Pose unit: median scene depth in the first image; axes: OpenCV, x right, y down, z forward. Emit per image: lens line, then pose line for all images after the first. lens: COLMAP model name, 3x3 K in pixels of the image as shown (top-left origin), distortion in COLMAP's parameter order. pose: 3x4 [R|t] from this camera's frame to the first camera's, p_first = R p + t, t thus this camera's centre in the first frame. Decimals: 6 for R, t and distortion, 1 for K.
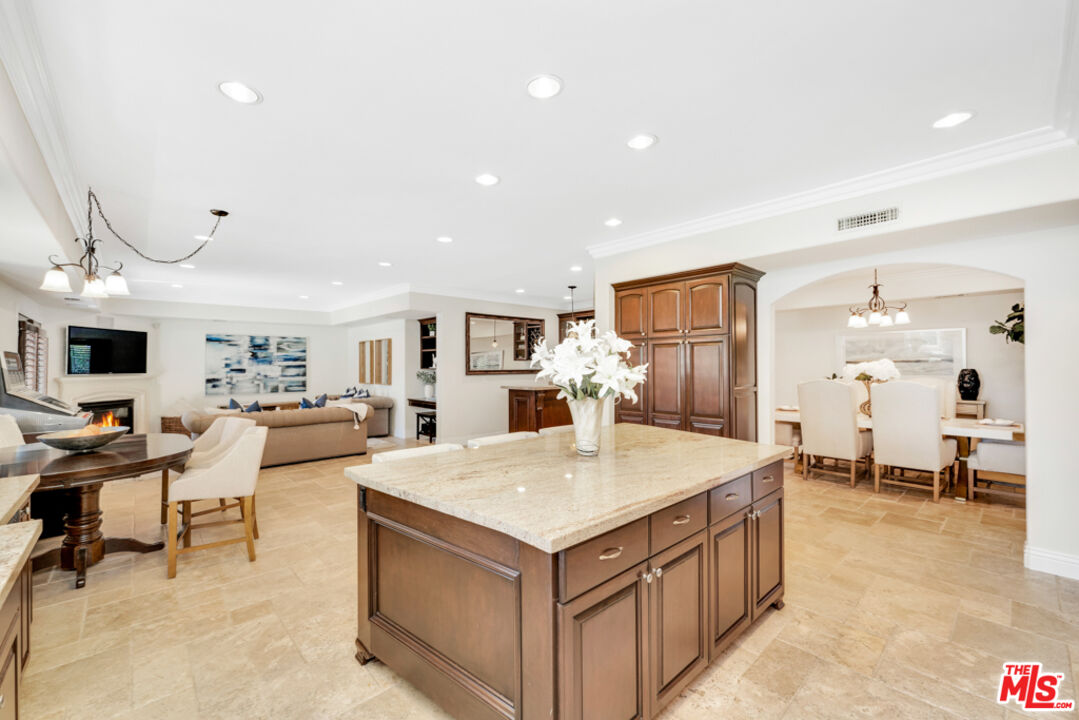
lens RADIAL K [[442.4, 0, 538.4], [0, 442.4, 362.6], [0, 0, 1]] dist [0.002463, 0.000396]
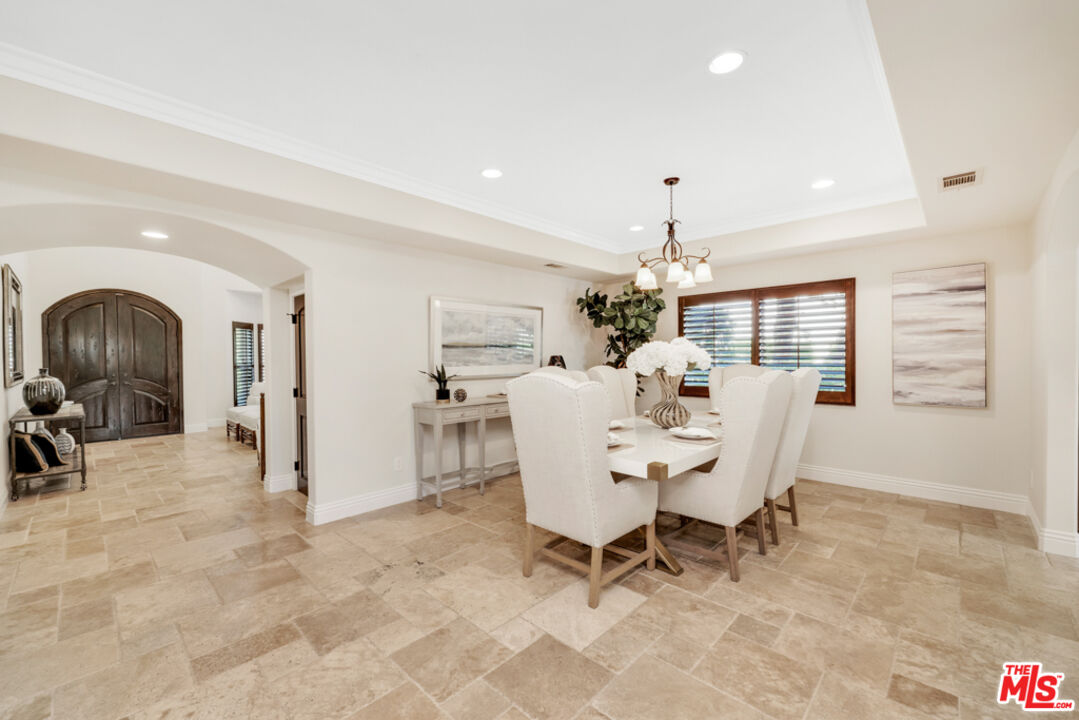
lens RADIAL K [[442.4, 0, 538.4], [0, 442.4, 362.6], [0, 0, 1]] dist [0.002463, 0.000396]
pose [[-0.067405, -0.018589, 0.997553, 0.118693], [0.008999, 0.999774, 0.019239, 0.012563], [-0.997685, 0.010274, -0.067222, 1.095925]]
